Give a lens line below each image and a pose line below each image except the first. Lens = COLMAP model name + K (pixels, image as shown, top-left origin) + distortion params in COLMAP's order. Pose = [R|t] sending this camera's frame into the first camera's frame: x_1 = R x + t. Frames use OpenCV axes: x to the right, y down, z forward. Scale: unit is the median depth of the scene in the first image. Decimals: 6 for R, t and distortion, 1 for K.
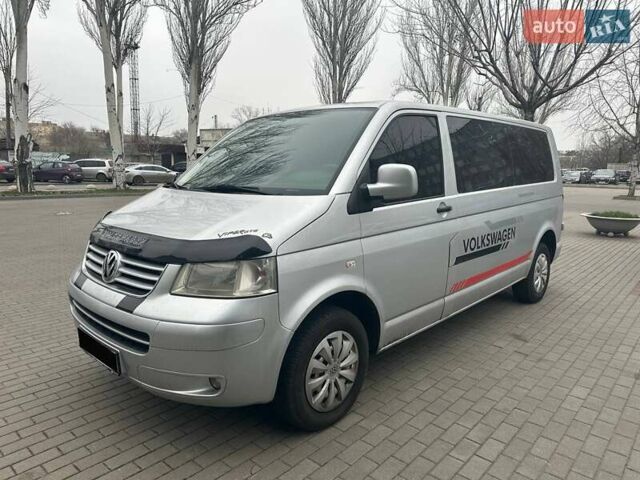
lens RADIAL K [[452.8, 0, 318.8], [0, 452.8, 239.2], [0, 0, 1]] dist [0.009222, -0.002859]
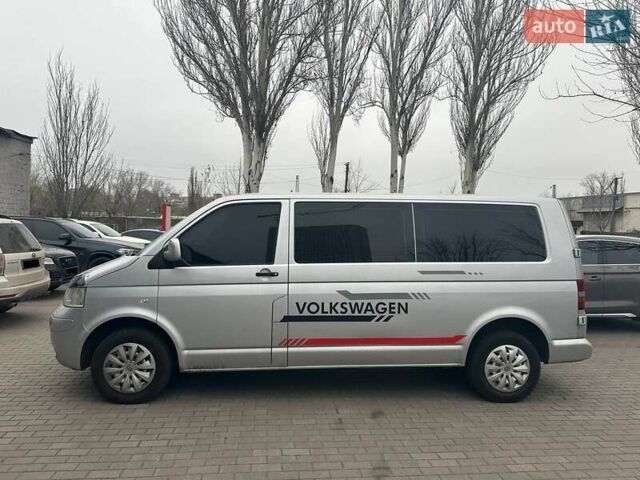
lens RADIAL K [[446.1, 0, 311.9], [0, 446.1, 238.3], [0, 0, 1]] dist [0.157055, -0.275323]
pose [[0.742435, 0.010456, -0.669836, 1.121729], [-0.117493, 0.986412, -0.114830, -0.033645], [0.659534, 0.163955, 0.733576, 0.135196]]
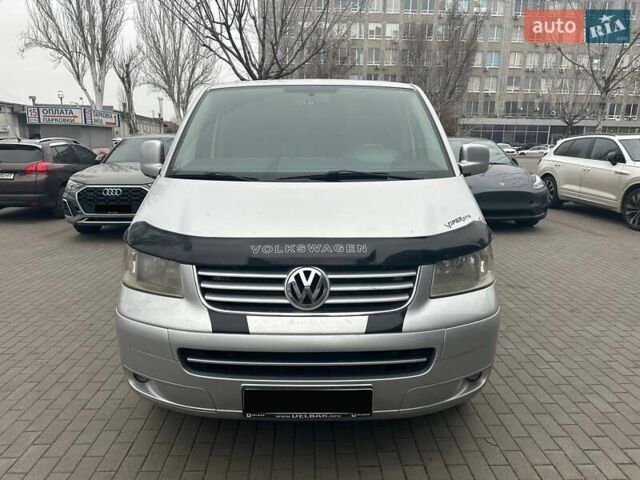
lens RADIAL K [[452.8, 0, 318.8], [0, 452.8, 239.2], [0, 0, 1]] dist [0.009222, -0.002859]
pose [[0.728732, -0.153005, 0.667487, -0.661631], [0.110972, 0.988222, 0.105371, -0.069276], [-0.675747, -0.002715, 0.737129, 0.307938]]
